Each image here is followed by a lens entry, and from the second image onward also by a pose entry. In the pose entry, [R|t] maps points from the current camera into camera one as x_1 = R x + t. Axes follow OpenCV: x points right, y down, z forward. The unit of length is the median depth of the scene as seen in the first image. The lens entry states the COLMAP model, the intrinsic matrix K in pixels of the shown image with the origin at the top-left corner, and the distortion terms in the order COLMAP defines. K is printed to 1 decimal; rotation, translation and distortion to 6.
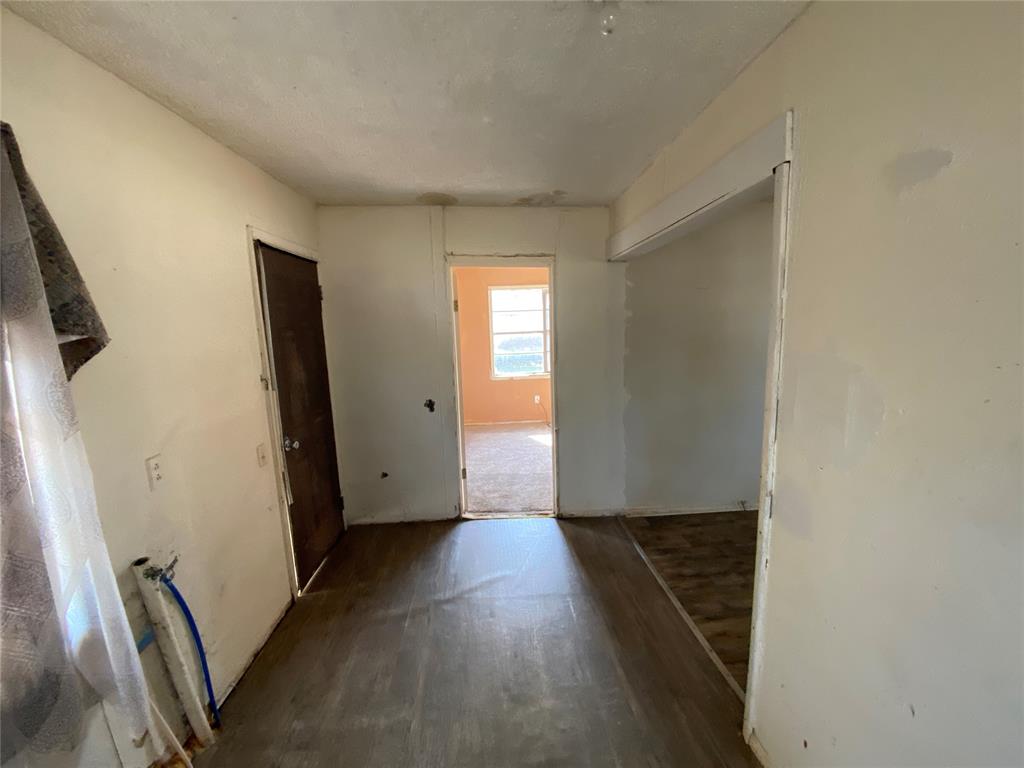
lens RADIAL K [[403.3, 0, 512.2], [0, 403.3, 384.1], [0, 0, 1]] dist [-0.032208, -0.001681]
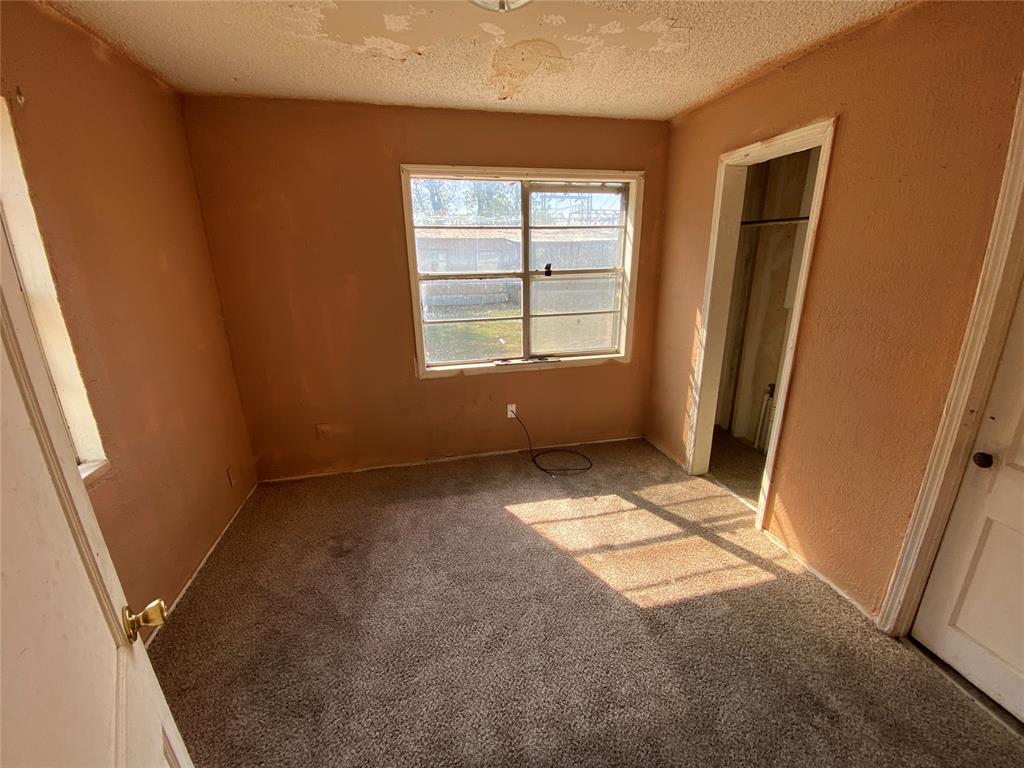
lens RADIAL K [[403.3, 0, 509.1], [0, 403.3, 382.1], [0, 0, 1]] dist [-0.032208, -0.001681]
pose [[0.986233, -0.036860, 0.161203, -0.022011], [0.014463, 0.990332, 0.137962, -0.069571], [-0.164730, -0.133731, 0.977231, 0.514701]]
